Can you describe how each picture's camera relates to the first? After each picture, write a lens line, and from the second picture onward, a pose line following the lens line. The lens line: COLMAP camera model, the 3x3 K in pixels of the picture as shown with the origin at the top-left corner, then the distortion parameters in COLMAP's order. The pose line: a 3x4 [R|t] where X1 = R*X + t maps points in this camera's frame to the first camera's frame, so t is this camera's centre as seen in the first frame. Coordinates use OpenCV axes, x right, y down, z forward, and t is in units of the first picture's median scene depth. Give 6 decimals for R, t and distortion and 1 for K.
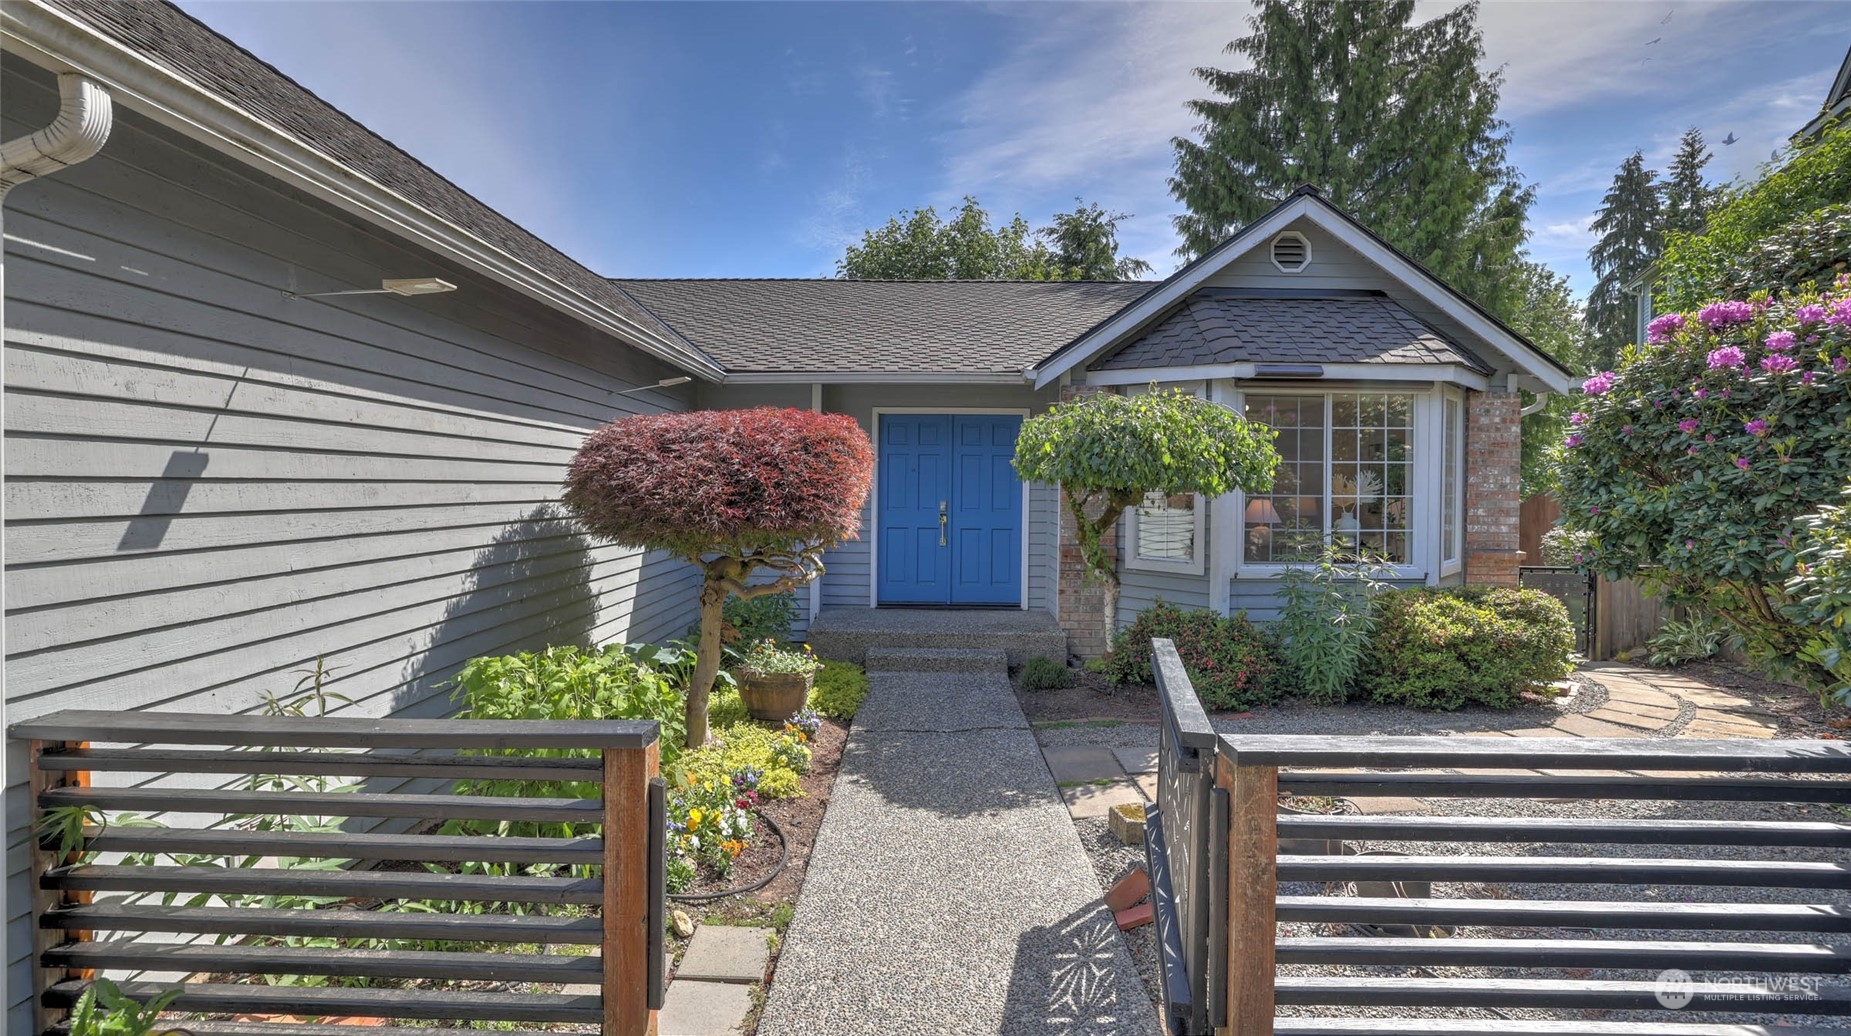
lens RADIAL K [[801.7, 0, 918.9], [0, 801.7, 509.5], [0, 0, 1]] dist [-0.010948, 0.000444]
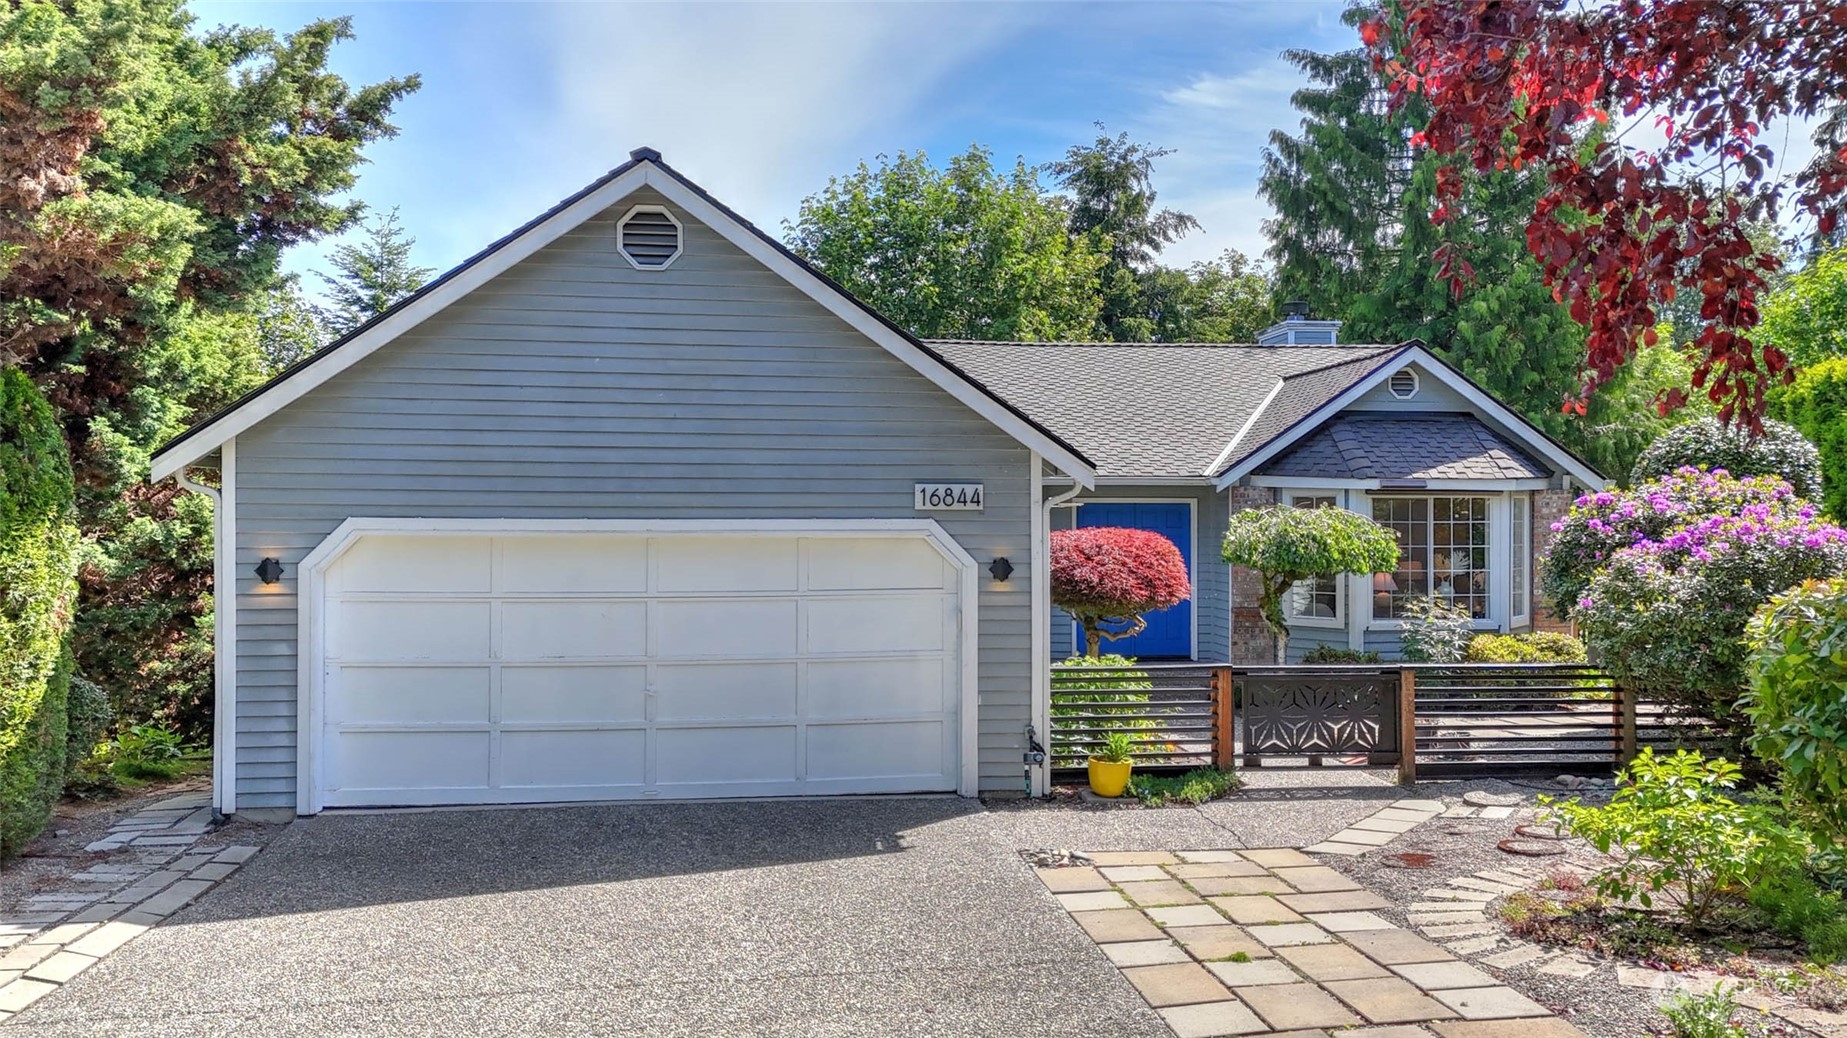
lens RADIAL K [[1400.0, 0, 918.4], [0, 1400.0, 550.8], [0, 0, 1]] dist [0.135560, -0.117929]
pose [[0.992451, -0.009610, 0.122262, -0.640952], [0.009415, 0.999953, 0.002175, -0.061423], [-0.122277, -0.001007, 0.992496, -1.277890]]
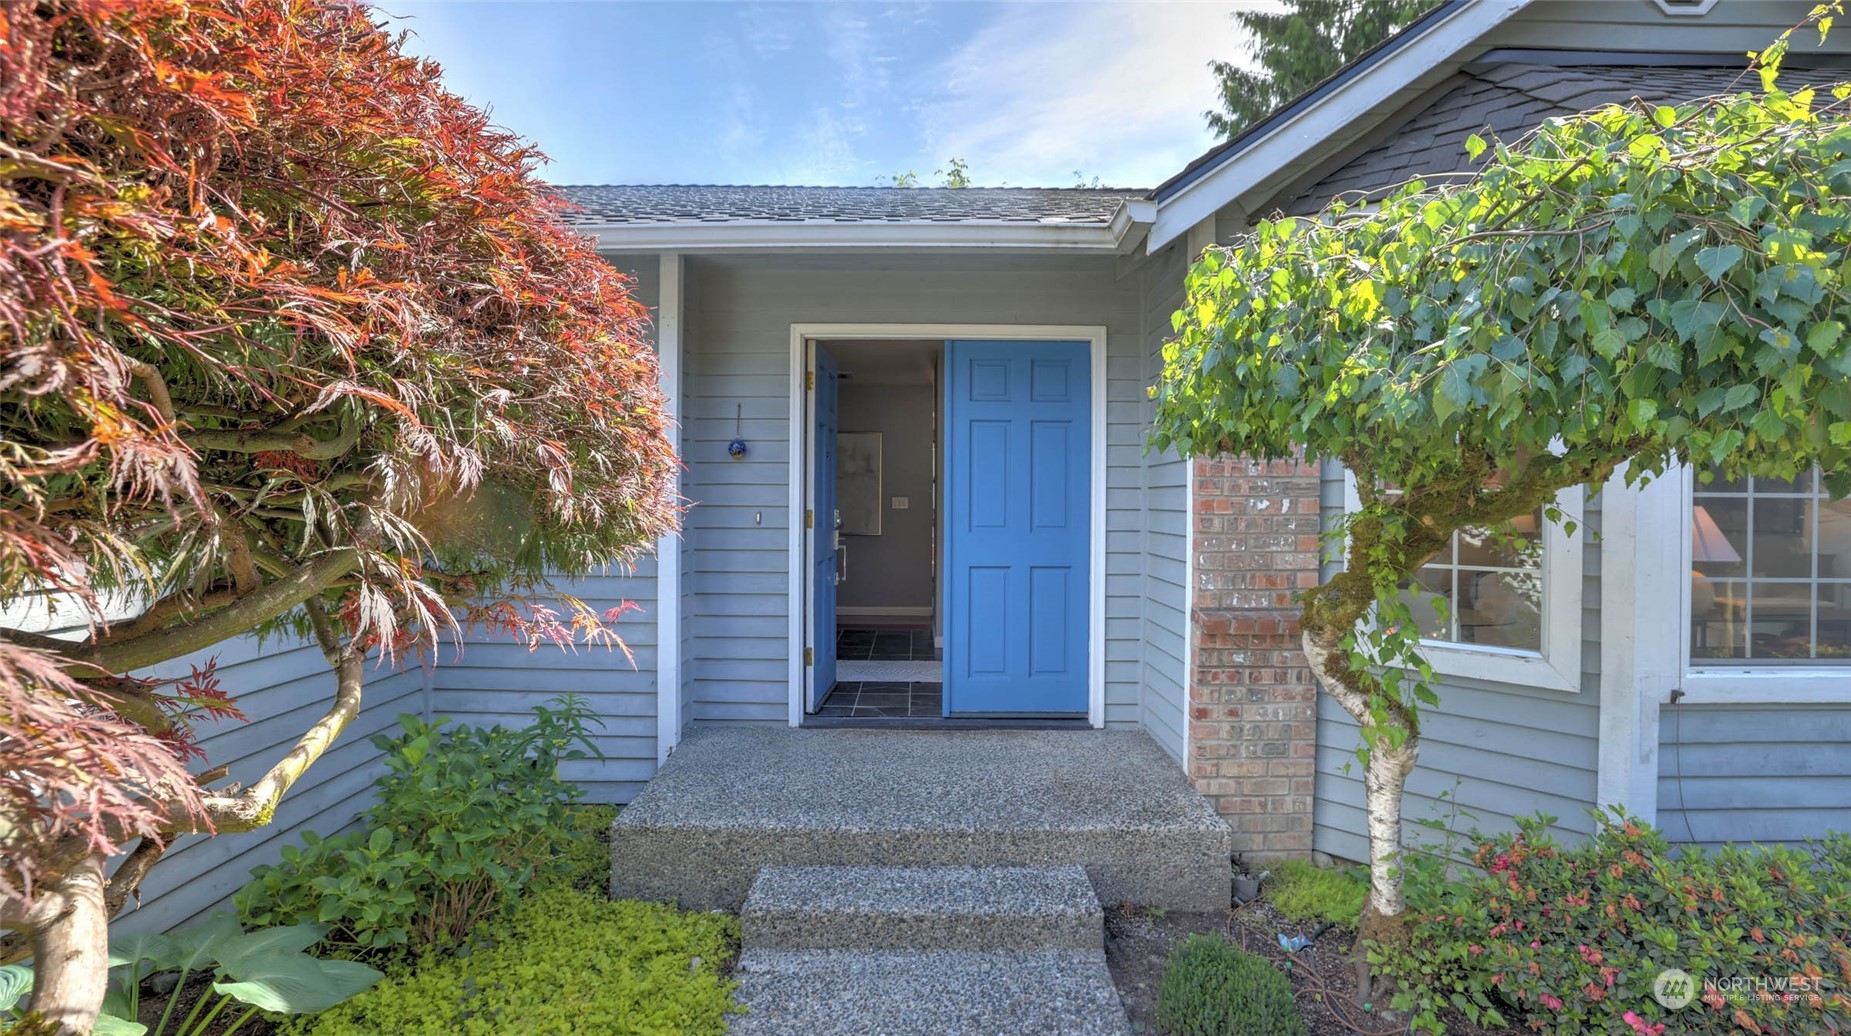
lens RADIAL K [[801.7, 0, 918.9], [0, 801.7, 509.5], [0, 0, 1]] dist [-0.010948, 0.000444]
pose [[0.999791, -0.005237, 0.019775, 0.012835], [0.005474, 0.999914, -0.011923, -0.006914], [-0.019711, 0.012029, 0.999733, 0.574228]]
